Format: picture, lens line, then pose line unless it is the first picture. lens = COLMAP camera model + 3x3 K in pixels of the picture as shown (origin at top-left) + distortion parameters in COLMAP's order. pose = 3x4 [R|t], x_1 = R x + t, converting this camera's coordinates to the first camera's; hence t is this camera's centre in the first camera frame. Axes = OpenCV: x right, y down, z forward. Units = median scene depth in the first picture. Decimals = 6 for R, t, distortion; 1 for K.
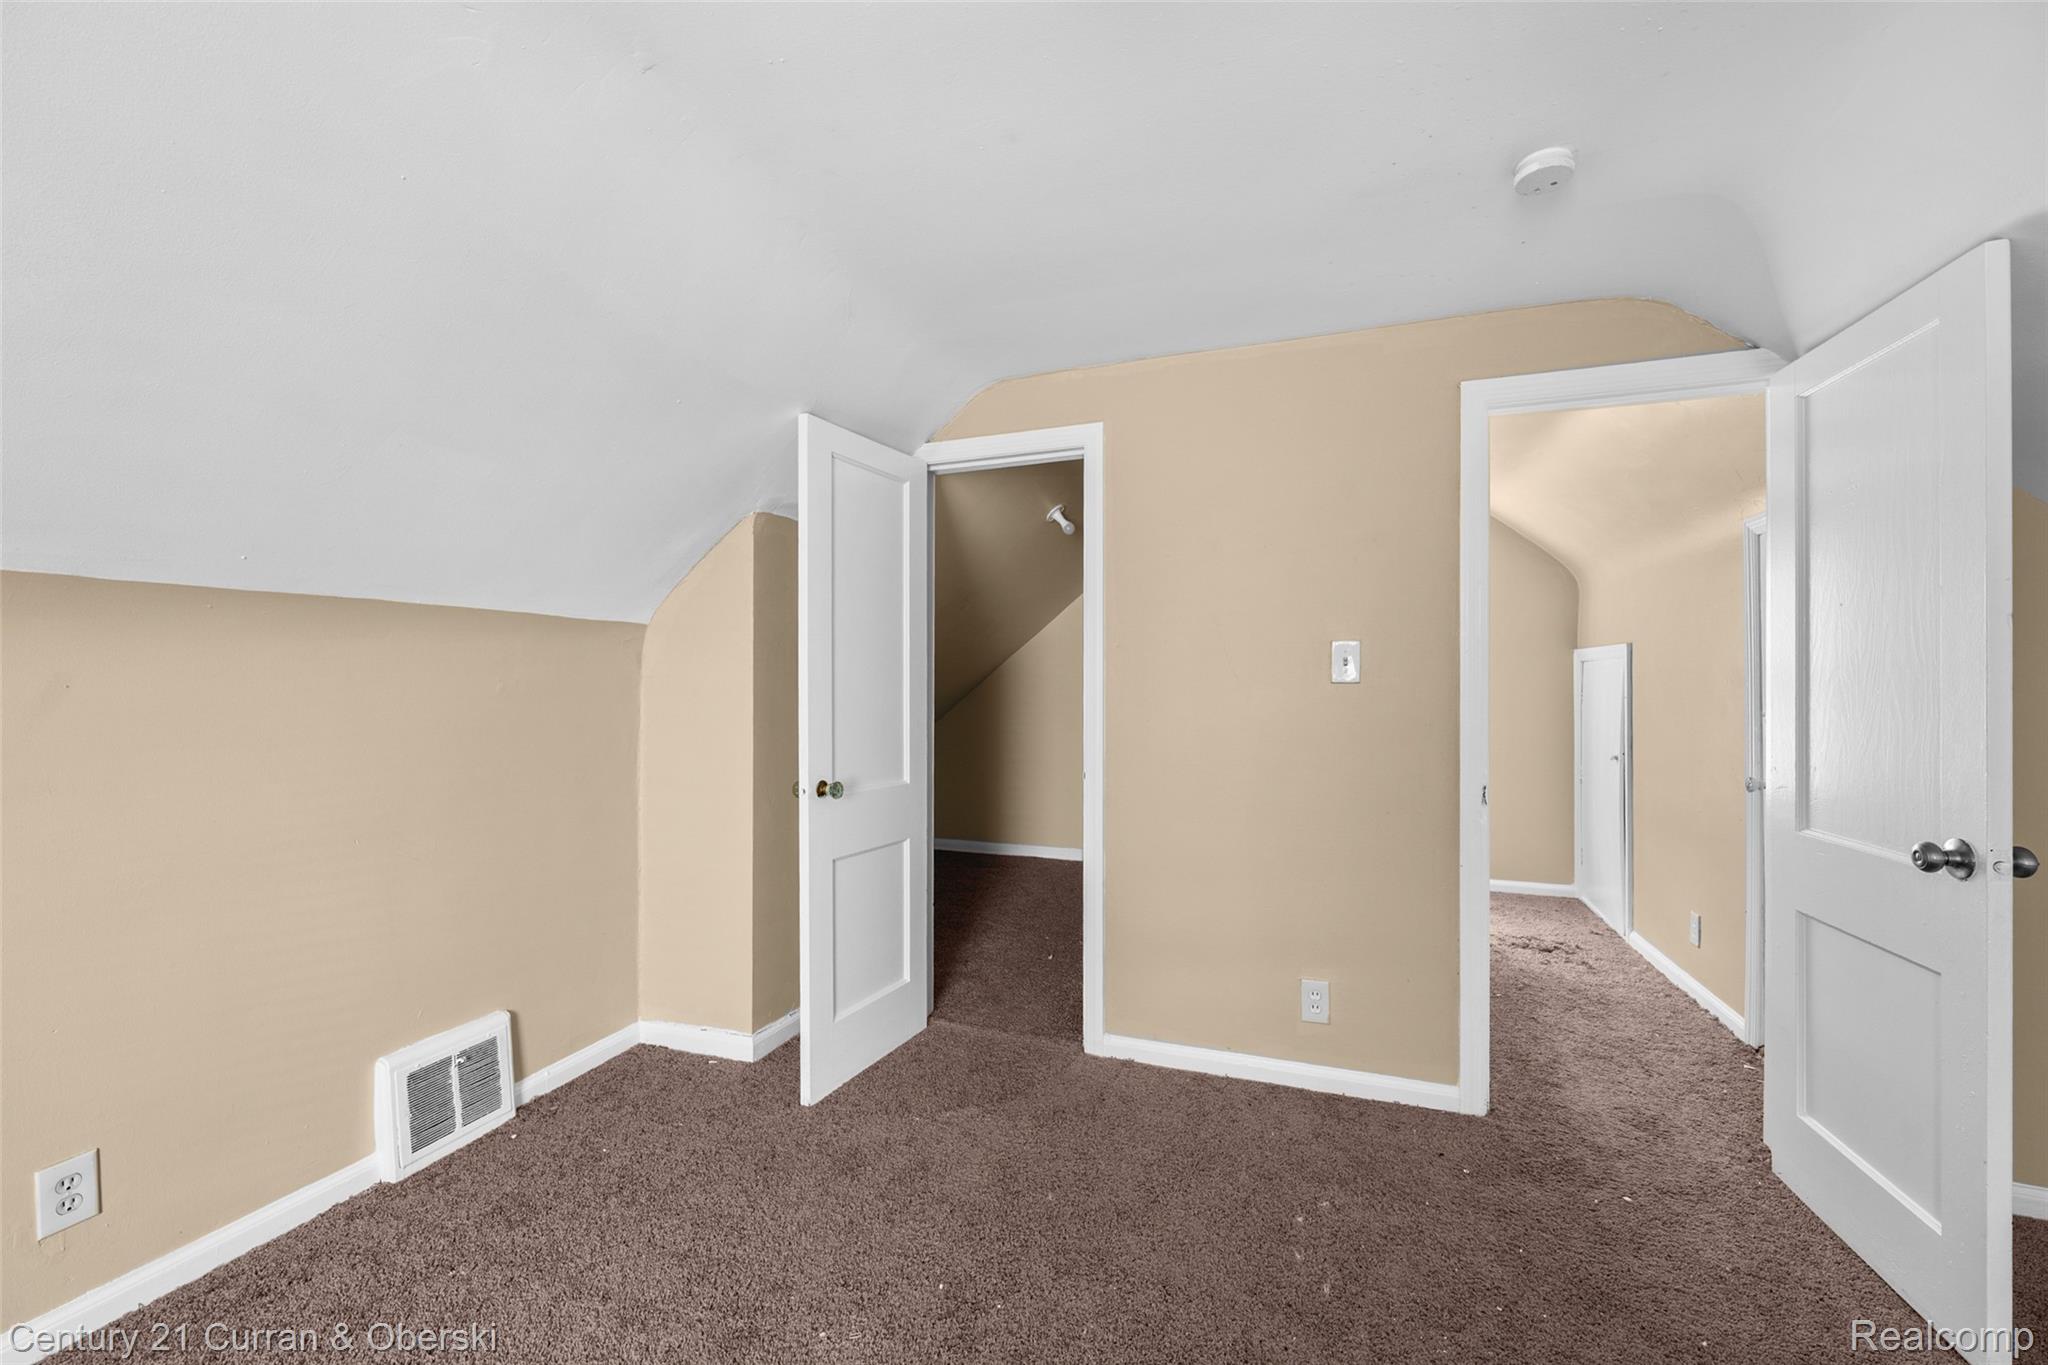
lens RADIAL K [[821.3, 0, 1017.3], [0, 821.3, 676.5], [0, 0, 1]] dist [-0.001323, 0.000176]
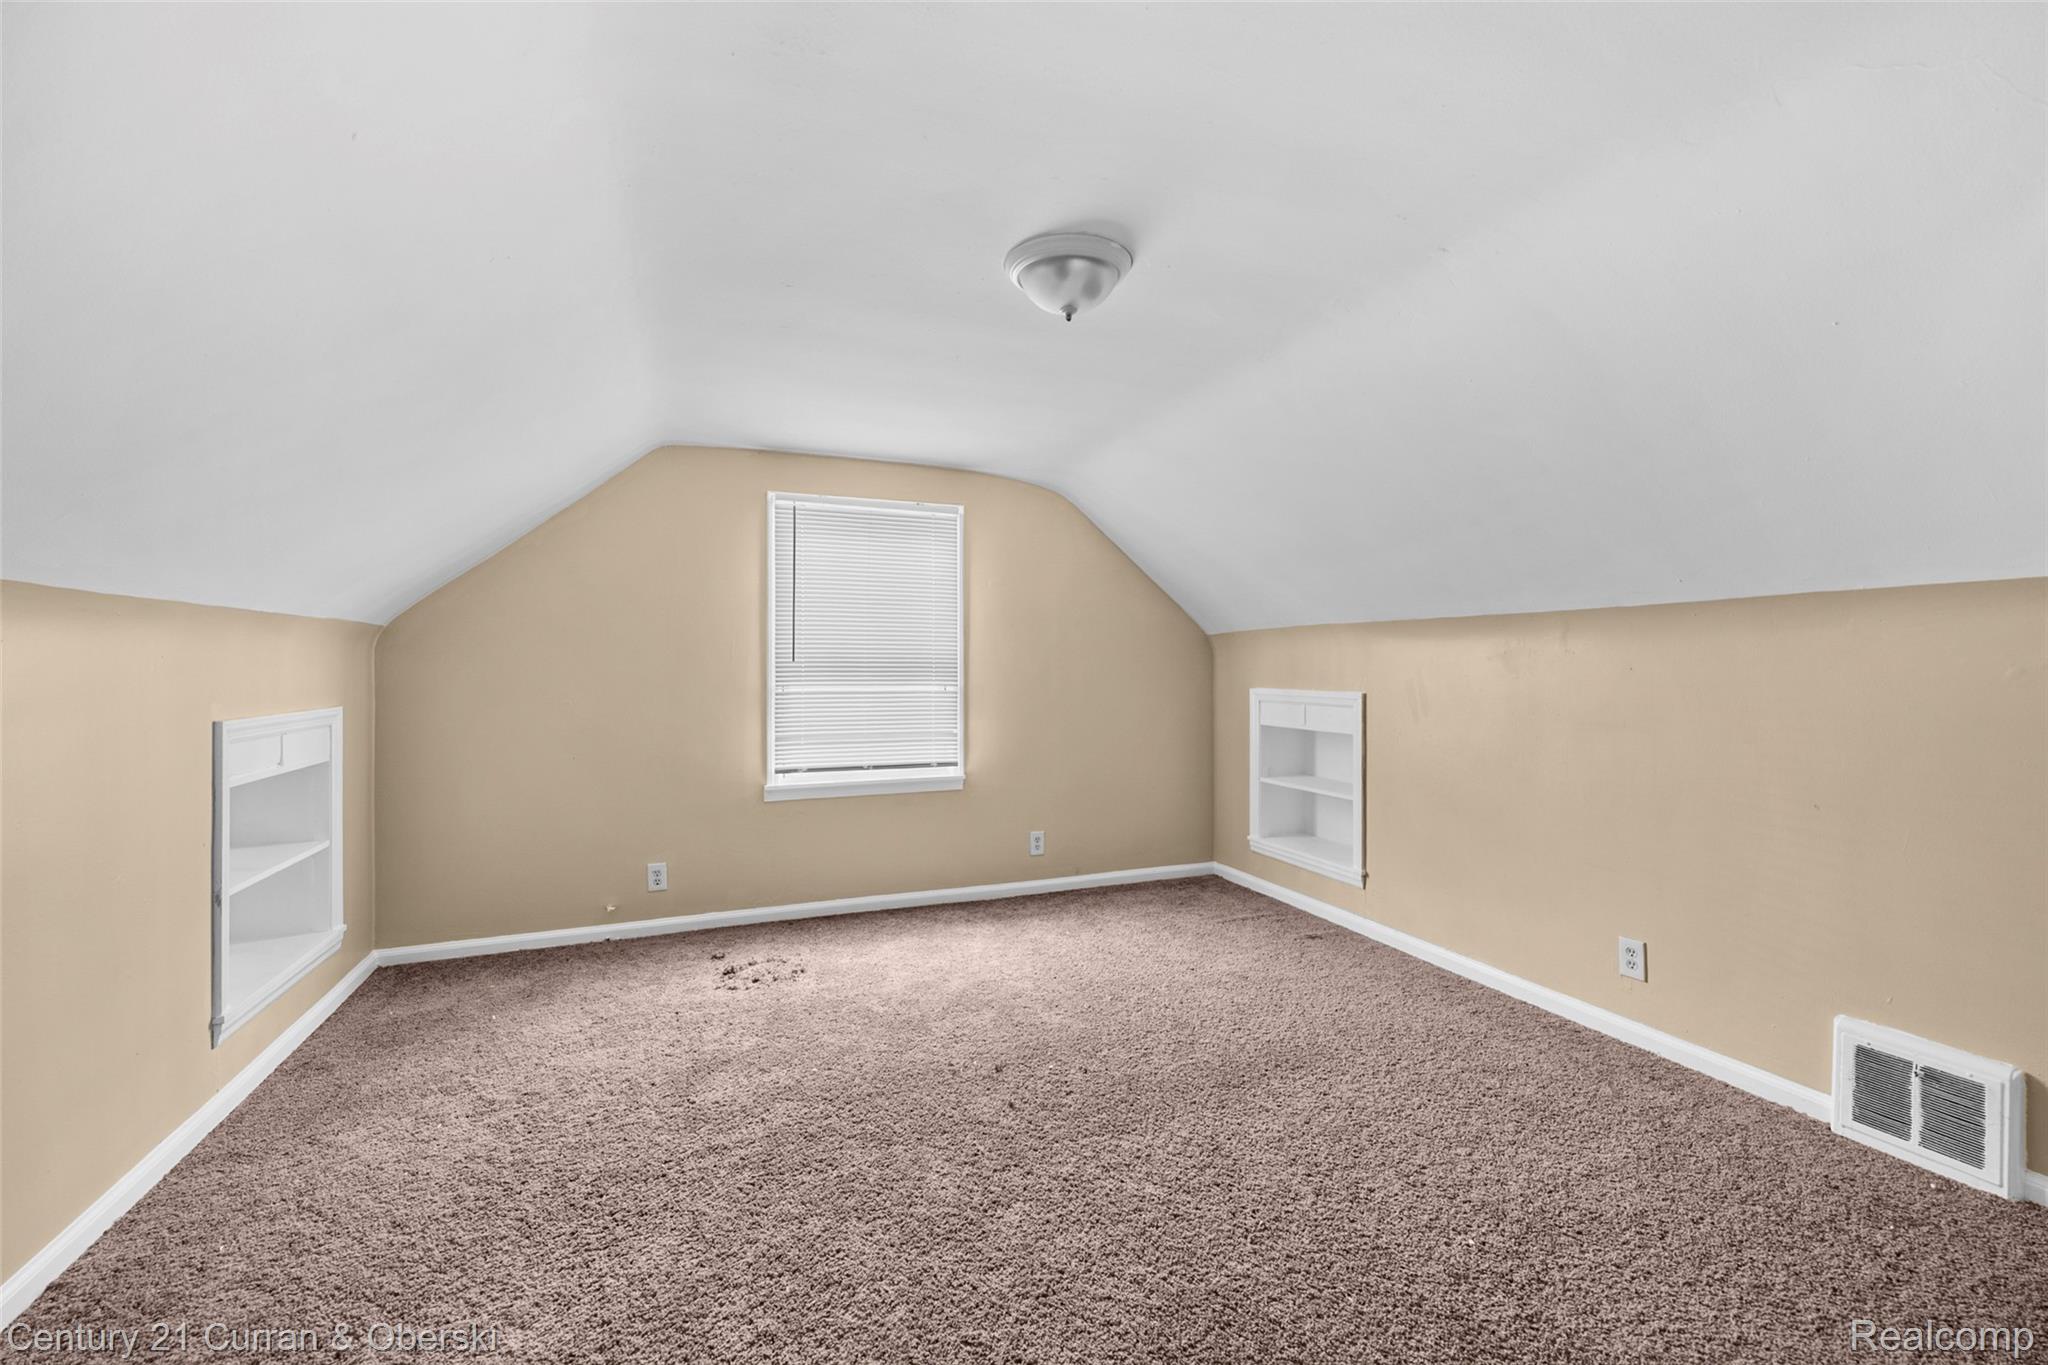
lens RADIAL K [[821.3, 0, 1030.2], [0, 821.3, 672.8], [0, 0, 1]] dist [-0.001323, 0.000176]
pose [[-0.730269, -0.000420, -0.683160, 0.666308], [0.000471, 0.999999, -0.001119, 0.017068], [0.683159, -0.001139, -0.730268, 0.964852]]
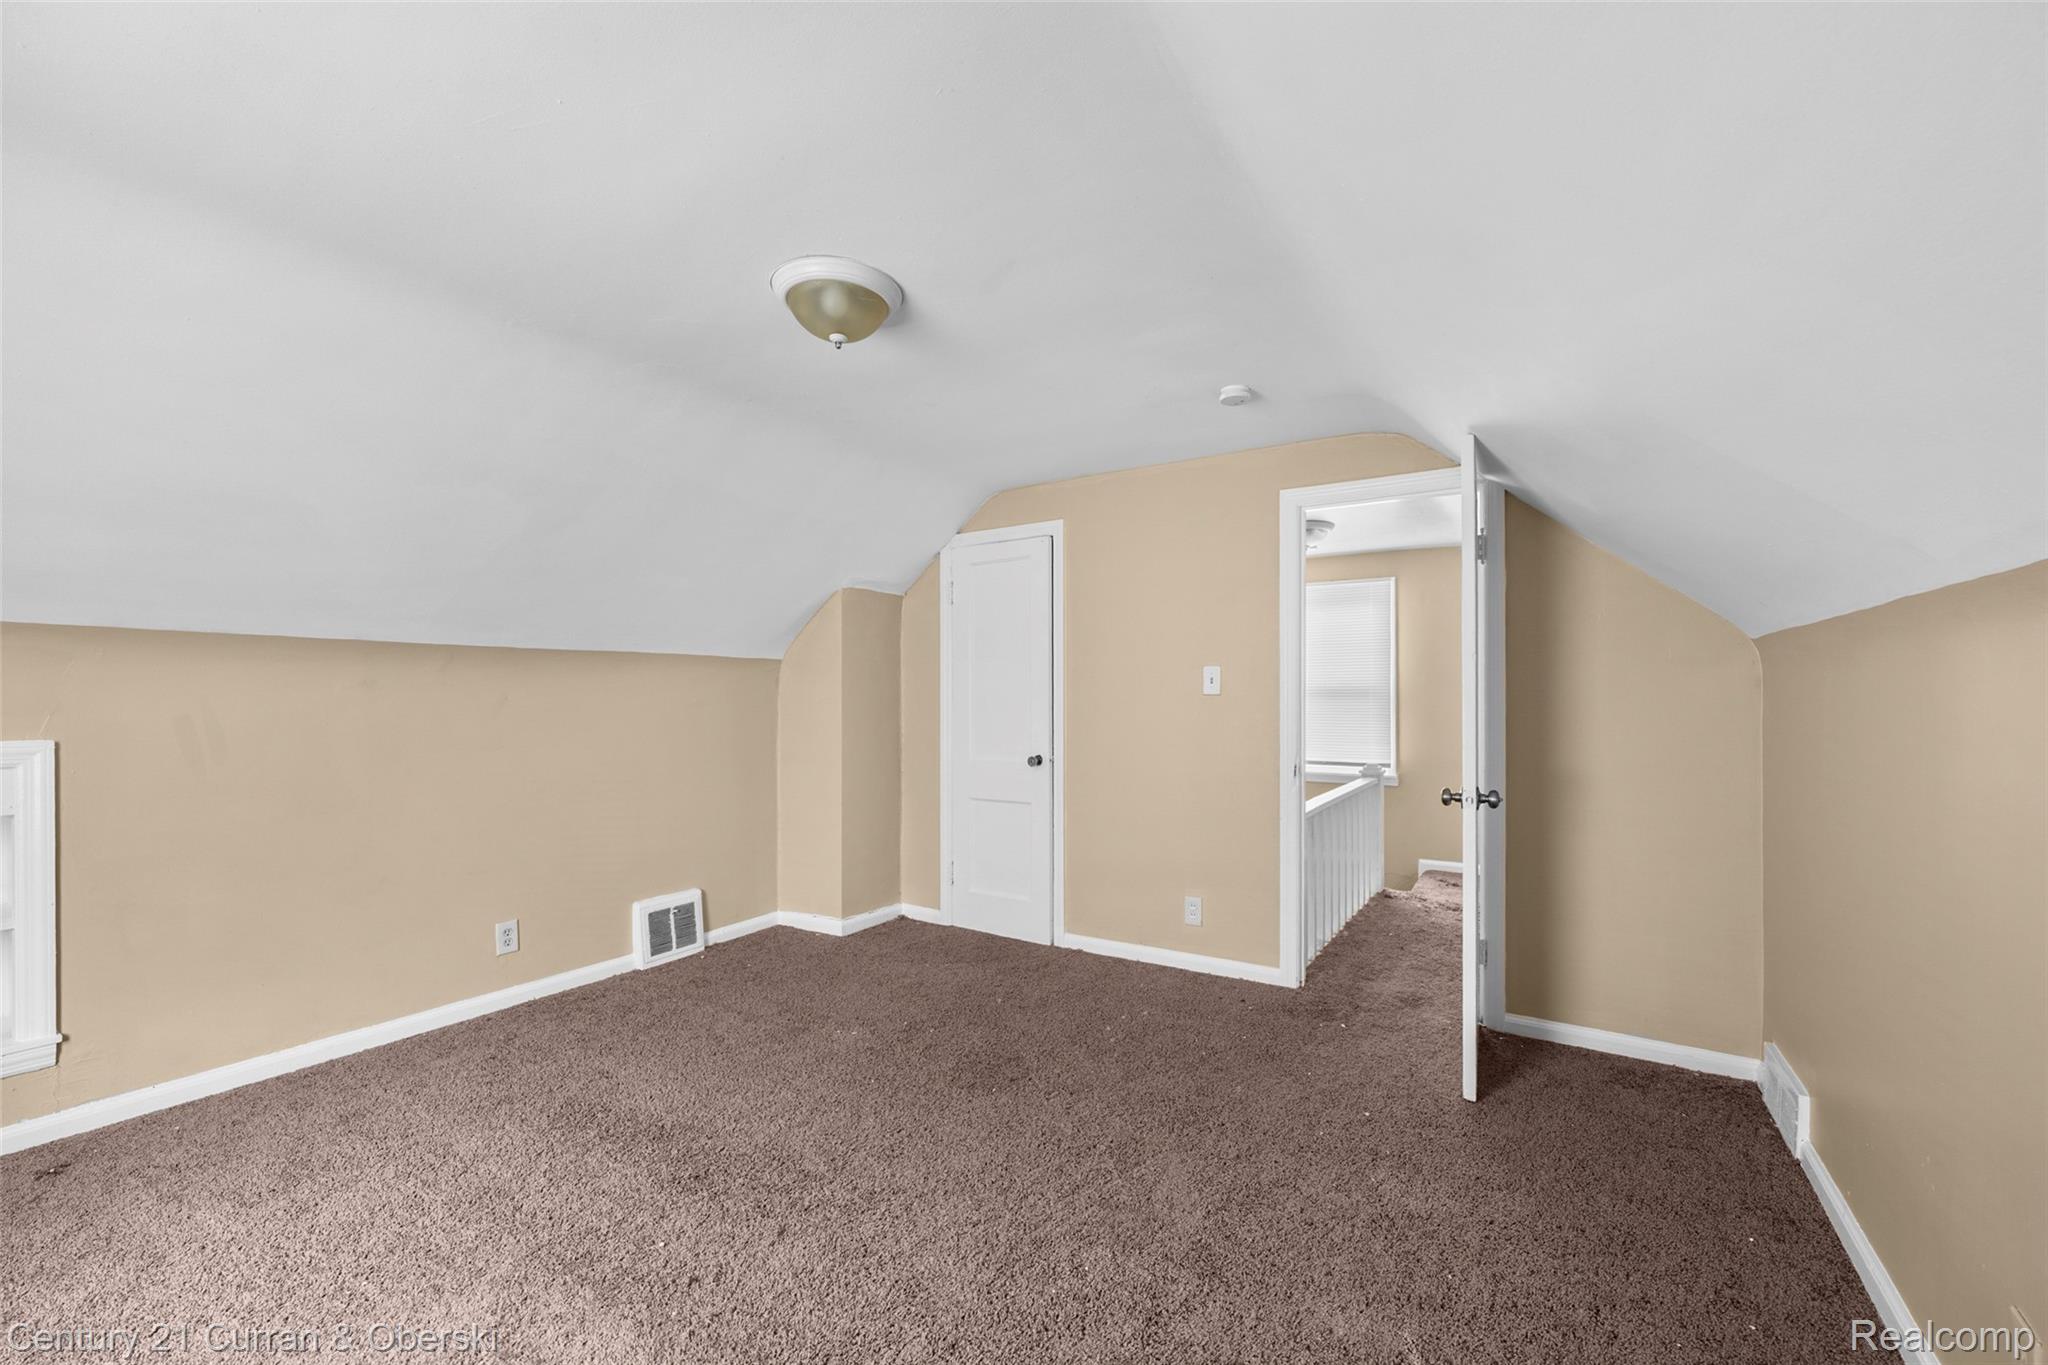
lens RADIAL K [[821.3, 0, 1023.3], [0, 821.3, 693.1], [0, 0, 1]] dist [-0.001323, 0.000176]
pose [[0.978818, -0.004111, -0.204690, 0.404743], [0.004315, 0.999991, 0.000551, 0.001968], [0.204686, -0.001422, 0.978827, -0.556210]]
